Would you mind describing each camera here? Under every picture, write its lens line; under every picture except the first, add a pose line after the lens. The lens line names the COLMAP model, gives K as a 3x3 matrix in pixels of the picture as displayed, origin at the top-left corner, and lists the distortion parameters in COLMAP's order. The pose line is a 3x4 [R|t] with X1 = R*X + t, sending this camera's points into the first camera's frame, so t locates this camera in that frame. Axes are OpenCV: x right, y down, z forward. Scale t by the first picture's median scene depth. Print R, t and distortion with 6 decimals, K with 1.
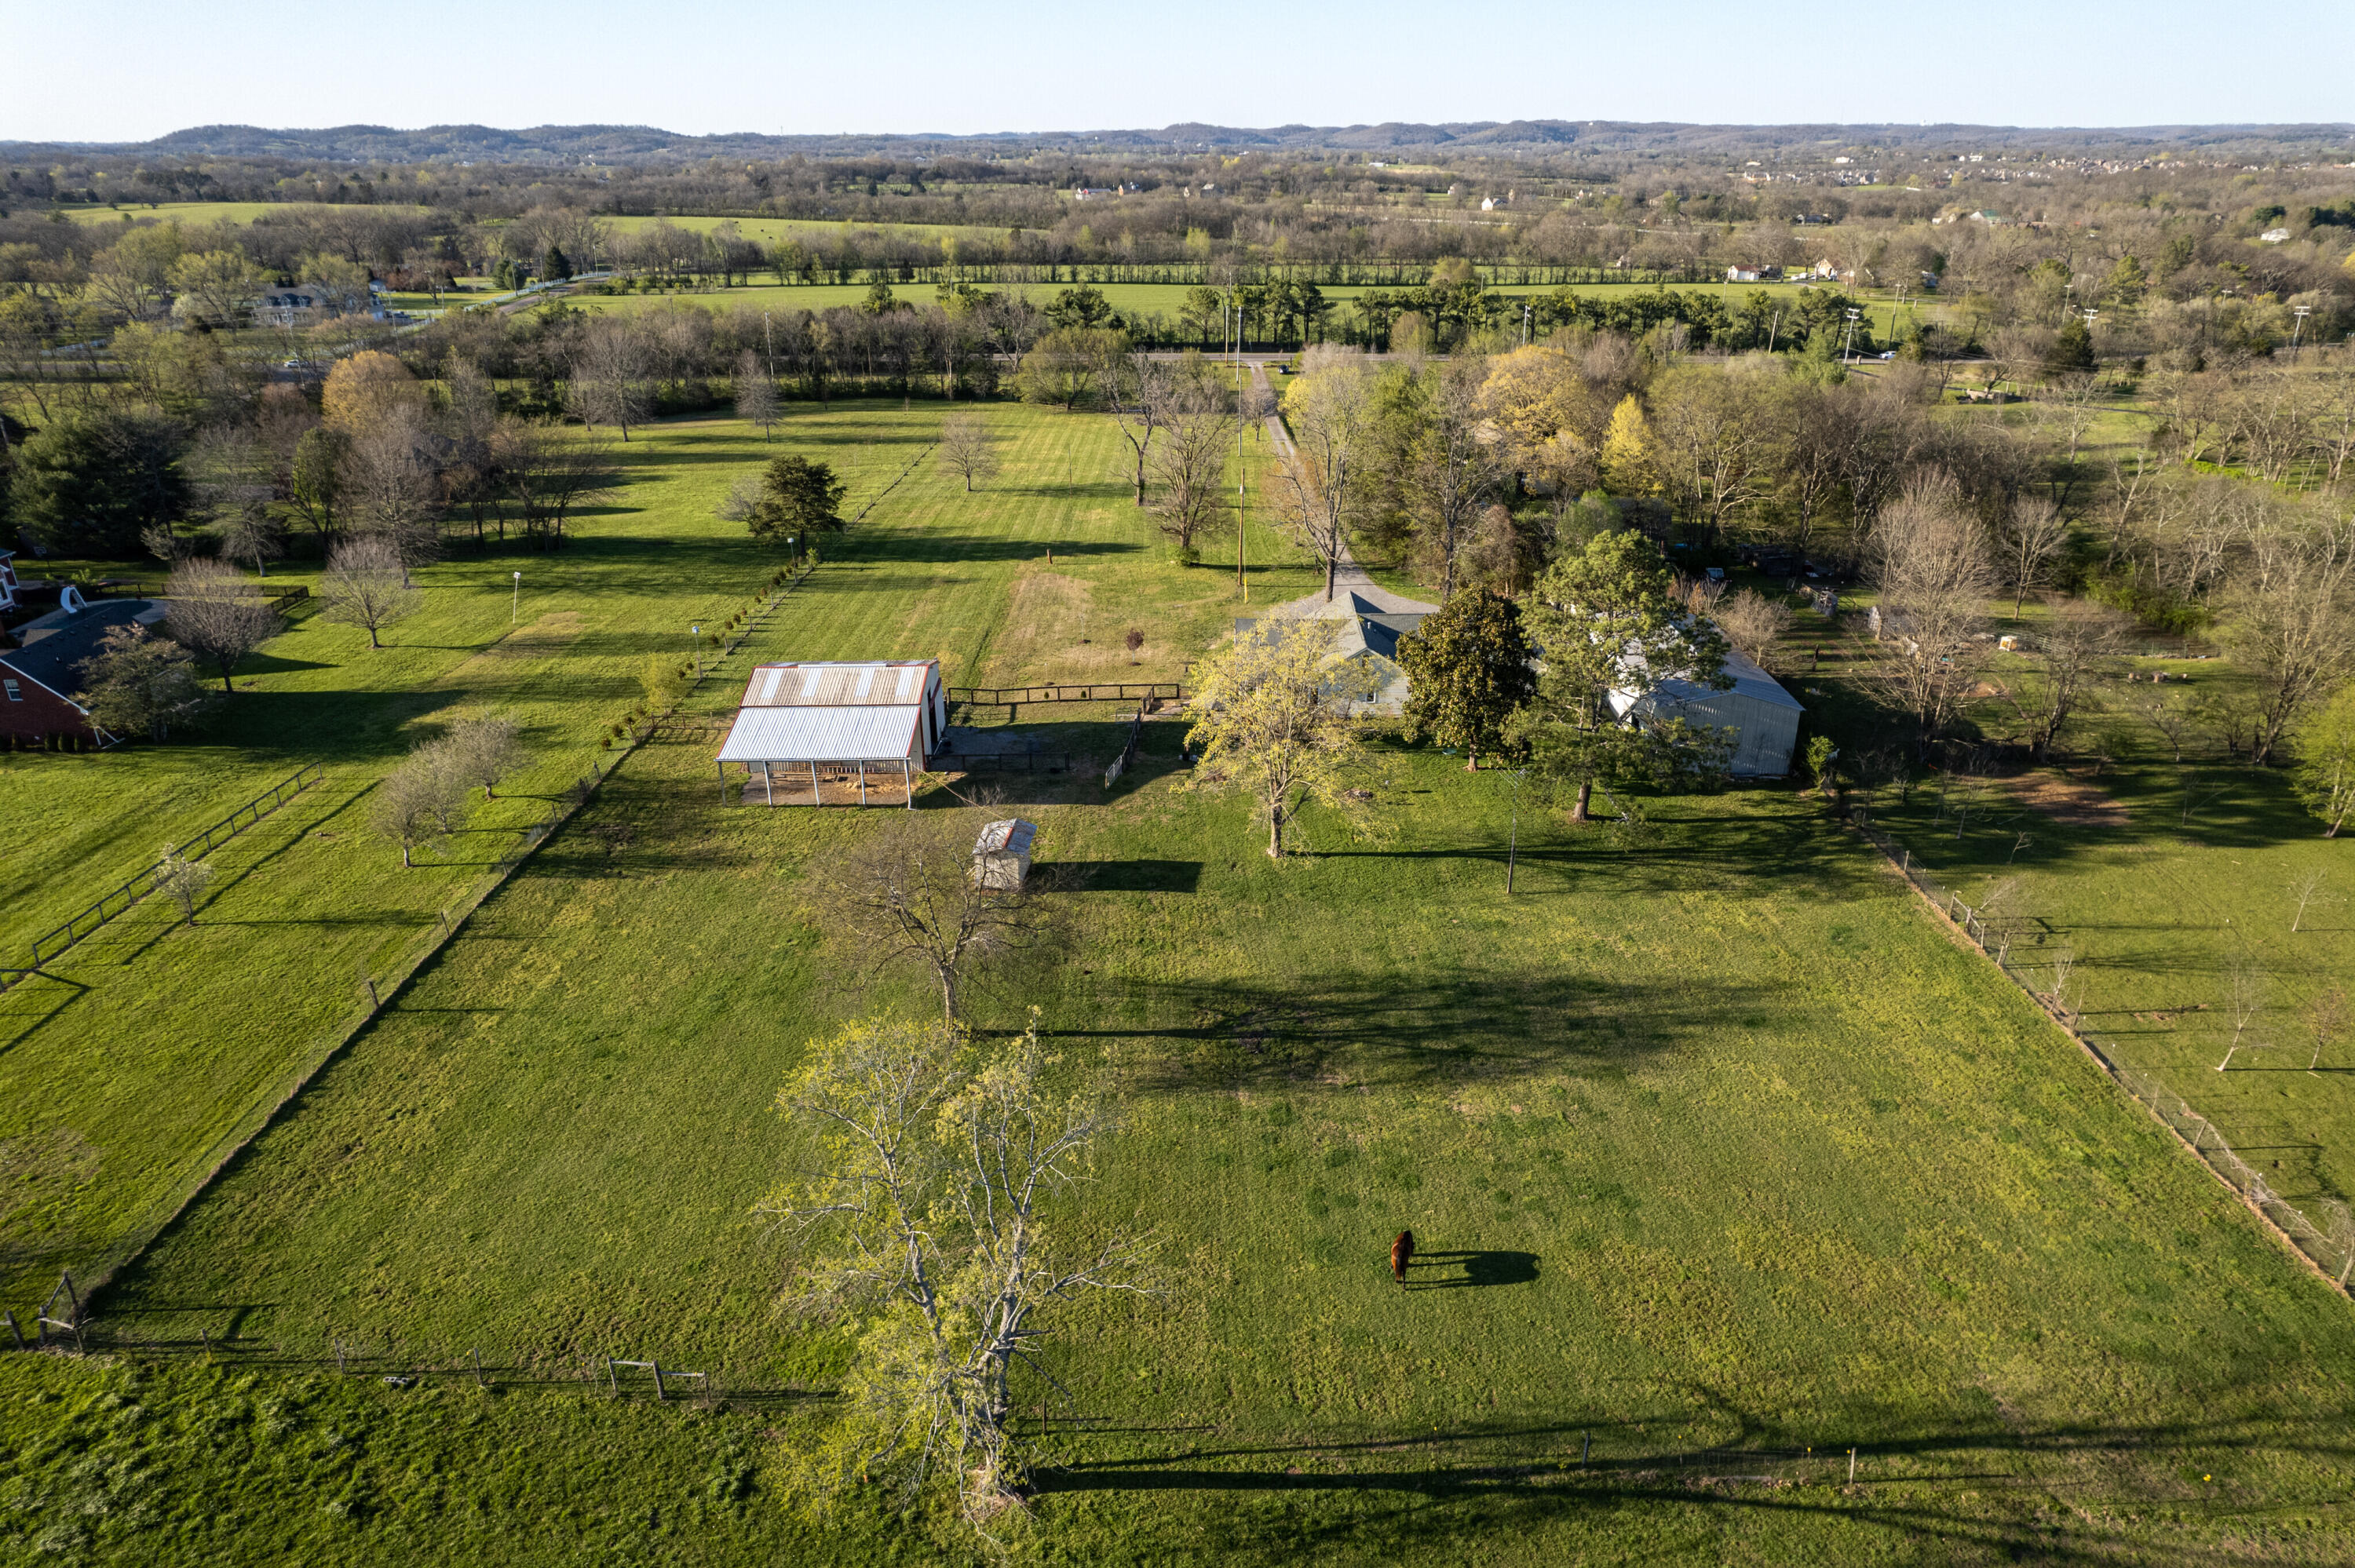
lens RADIAL K [[1507.5, 0, 1182.2], [0, 1507.5, 794.7], [0, 0, 1]] dist [-0.086936, 0.076480]
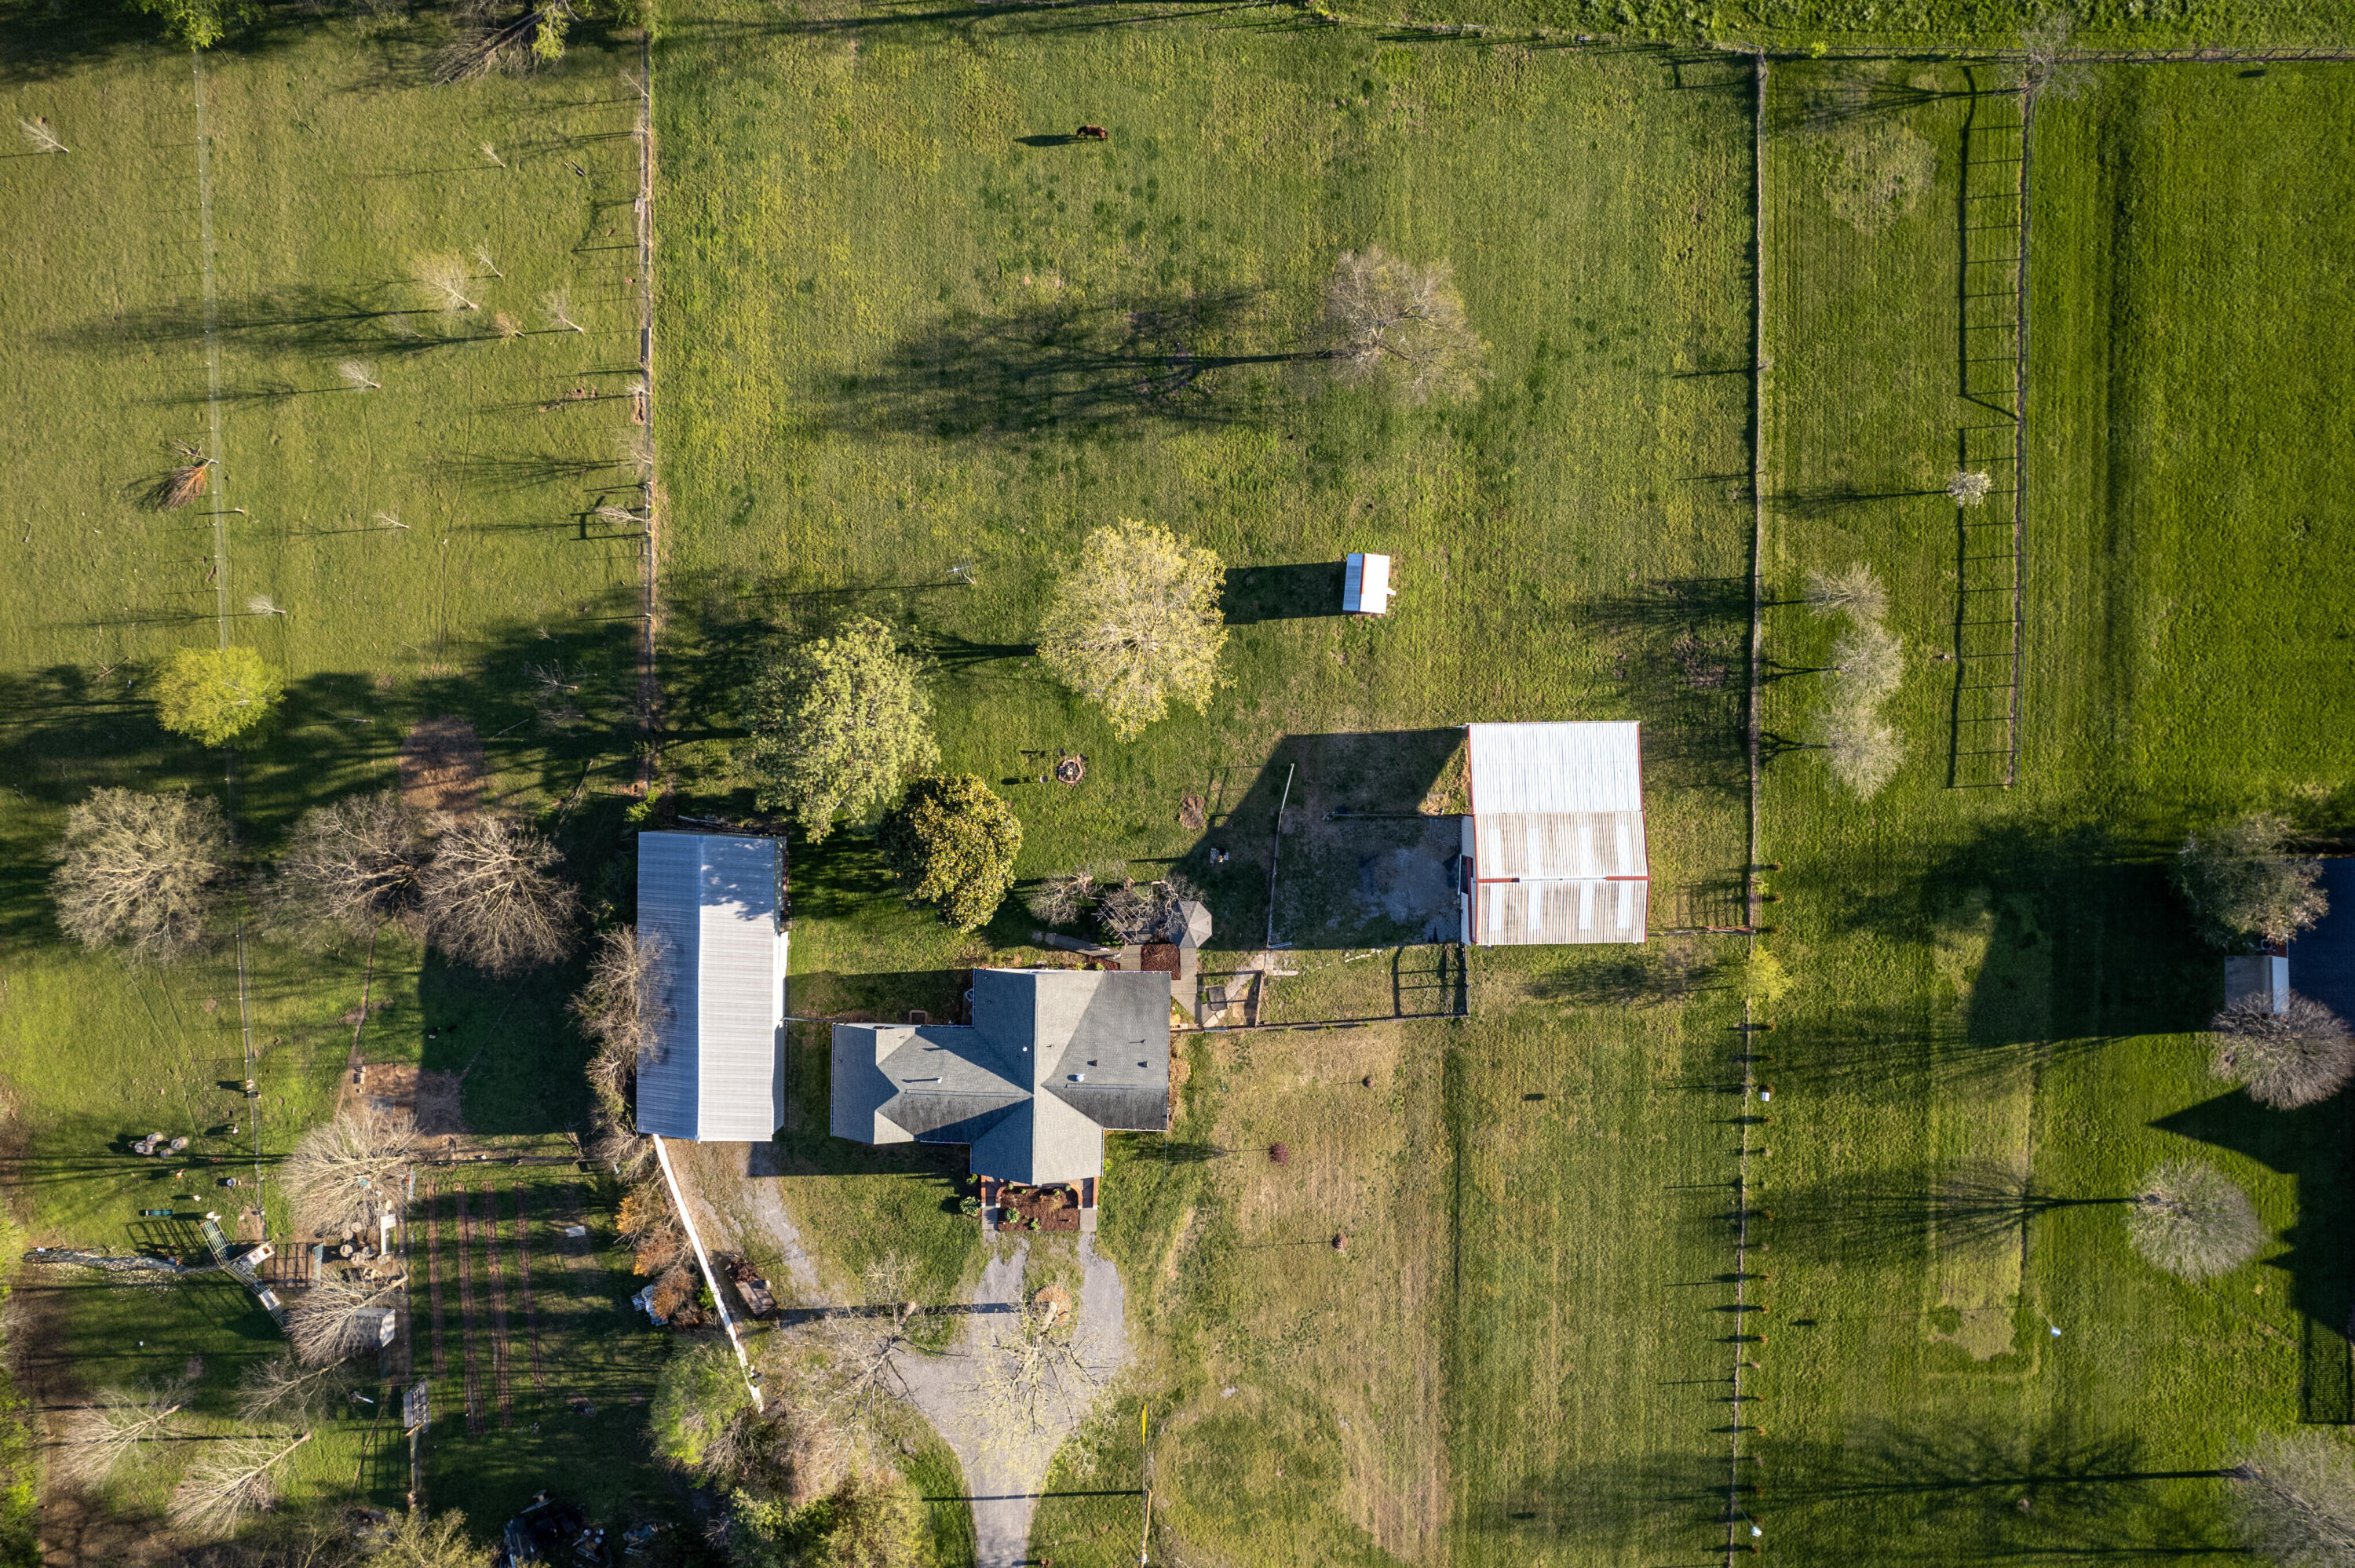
lens RADIAL K [[1507.5, 0, 1182.2], [0, 1507.5, 794.7], [0, 0, 1]] dist [-0.086936, 0.076480]
pose [[-0.999946, 0.000140, 0.010420, 0.006316], [0.009439, -0.411683, 0.911278, -0.310261], [0.004418, 0.911327, 0.411660, 0.167221]]
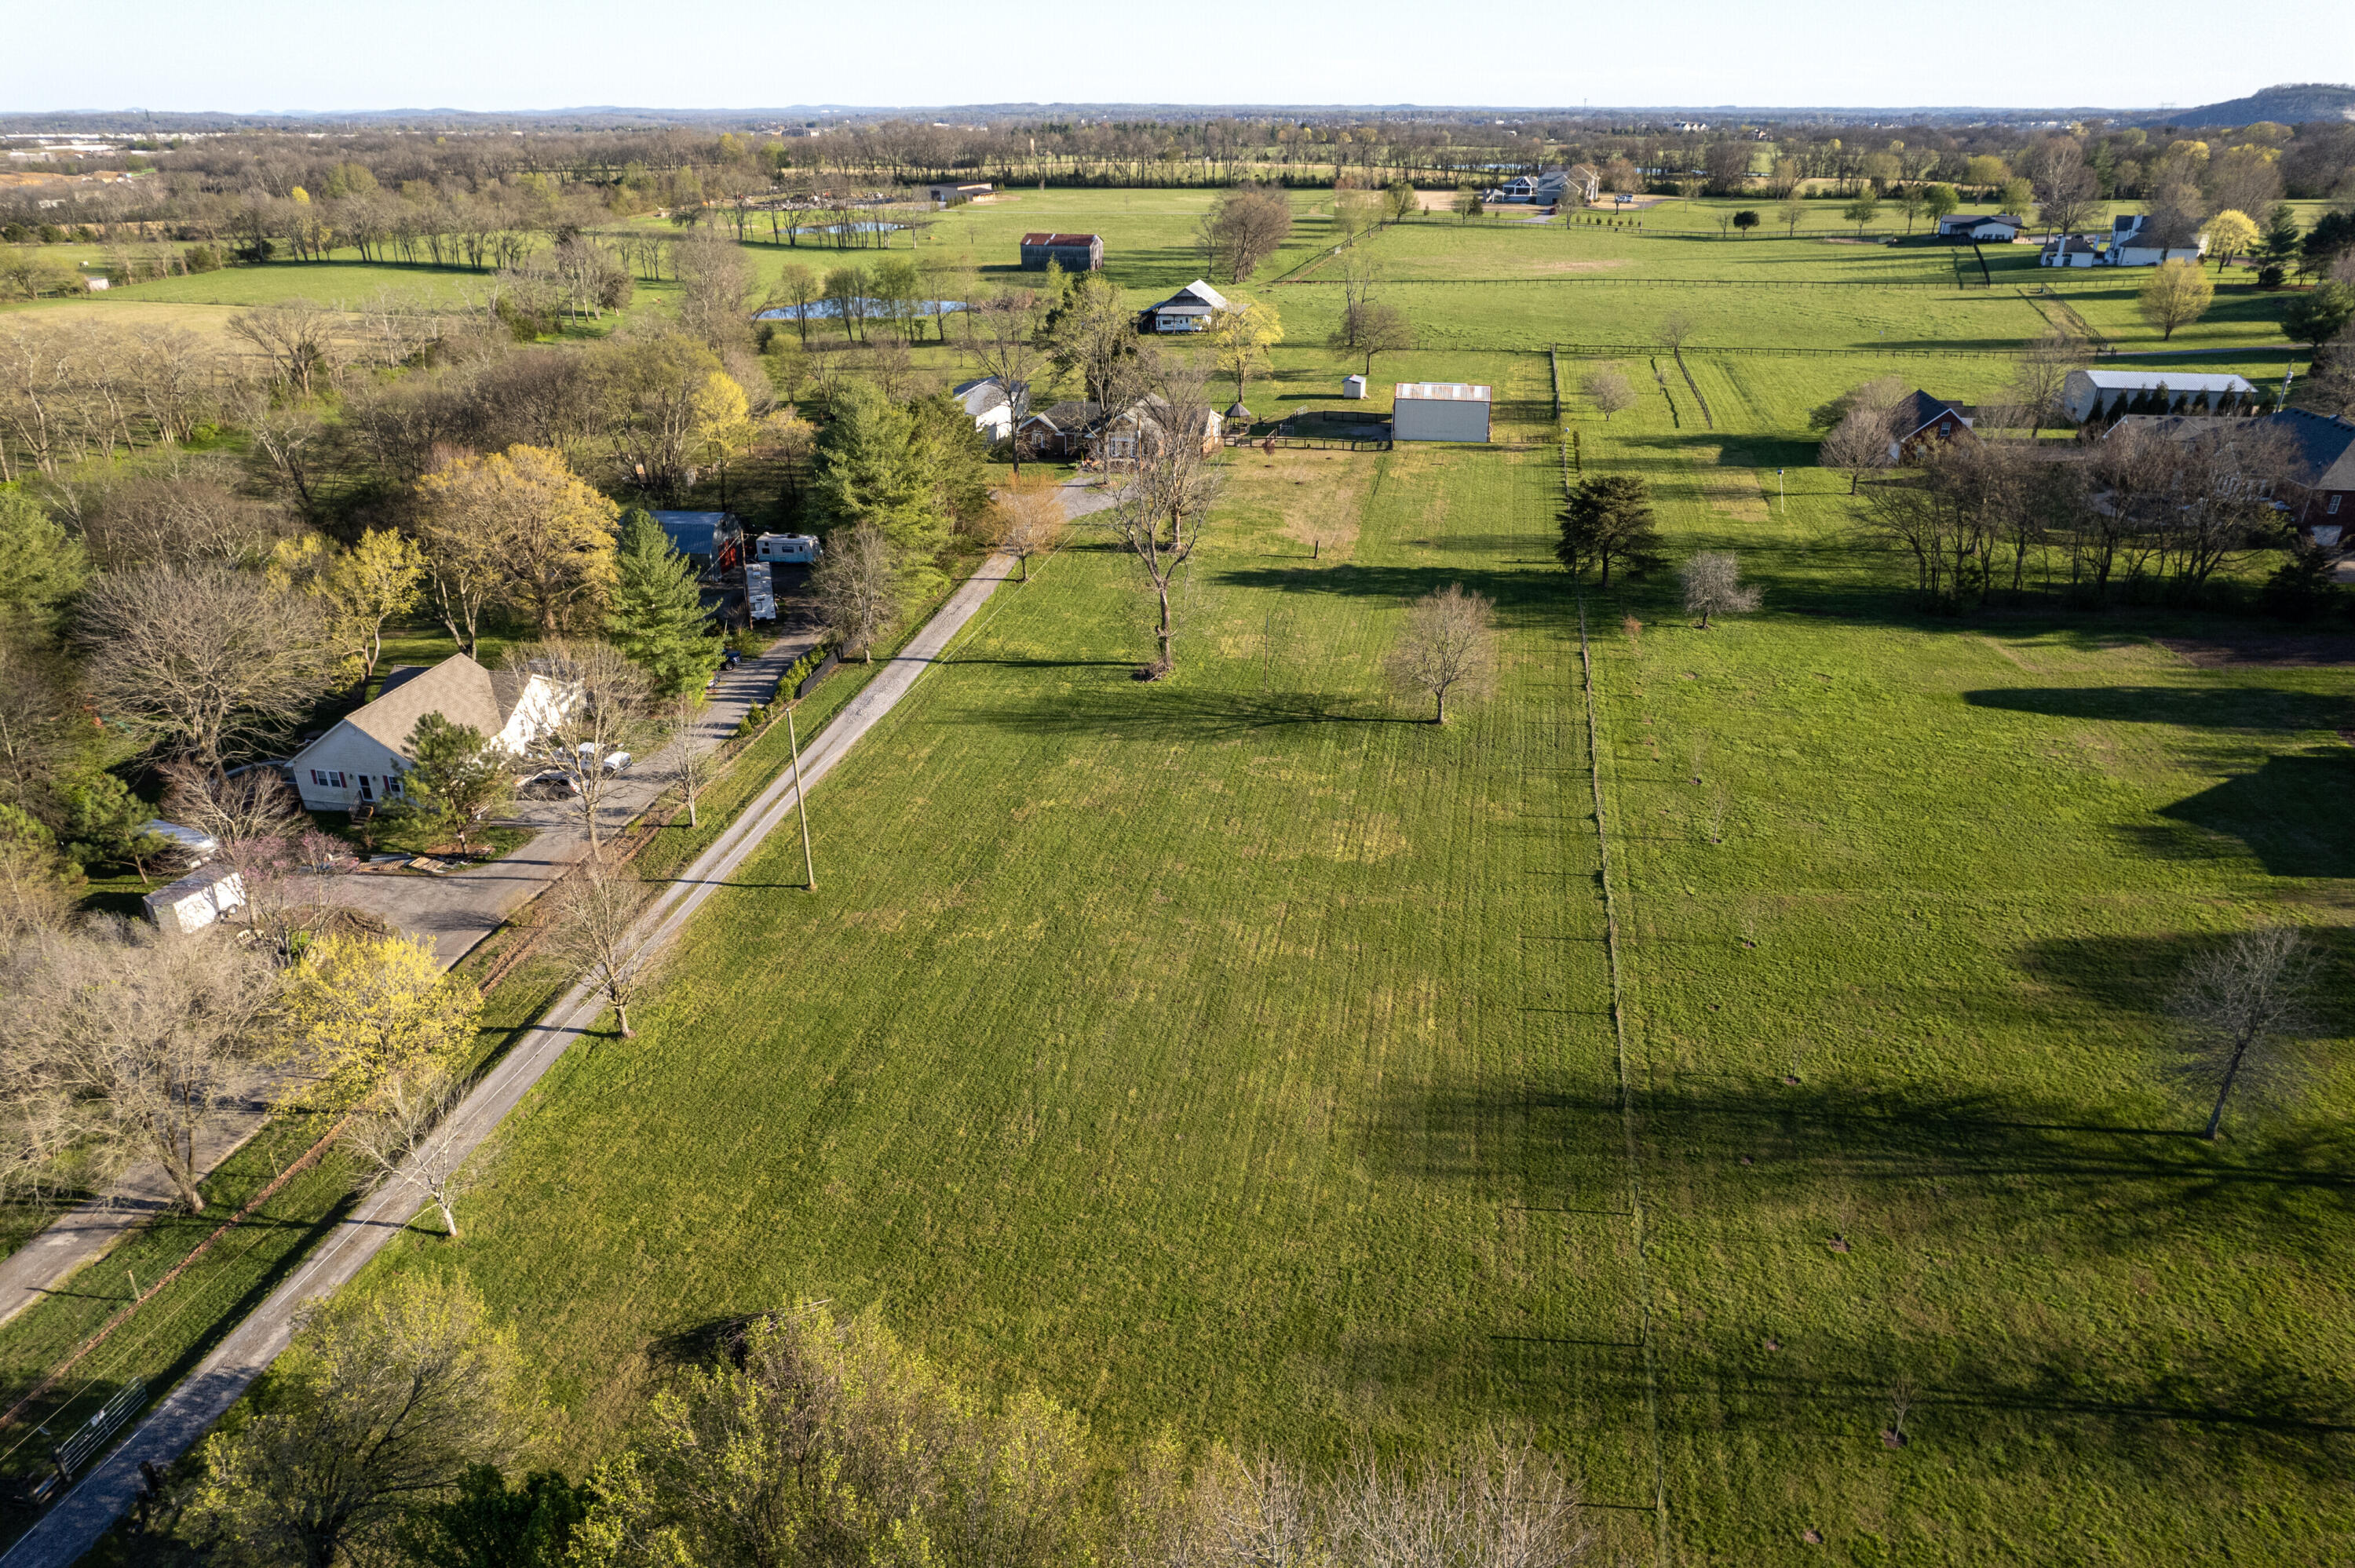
lens RADIAL K [[1507.5, 0, 1182.2], [0, 1507.5, 794.7], [0, 0, 1]] dist [-0.086936, 0.076480]
pose [[-0.980383, -0.077708, 0.181138, -0.089254], [0.084205, 0.665792, 0.741371, -0.363284], [-0.178210, 0.742080, -0.646188, 0.831481]]
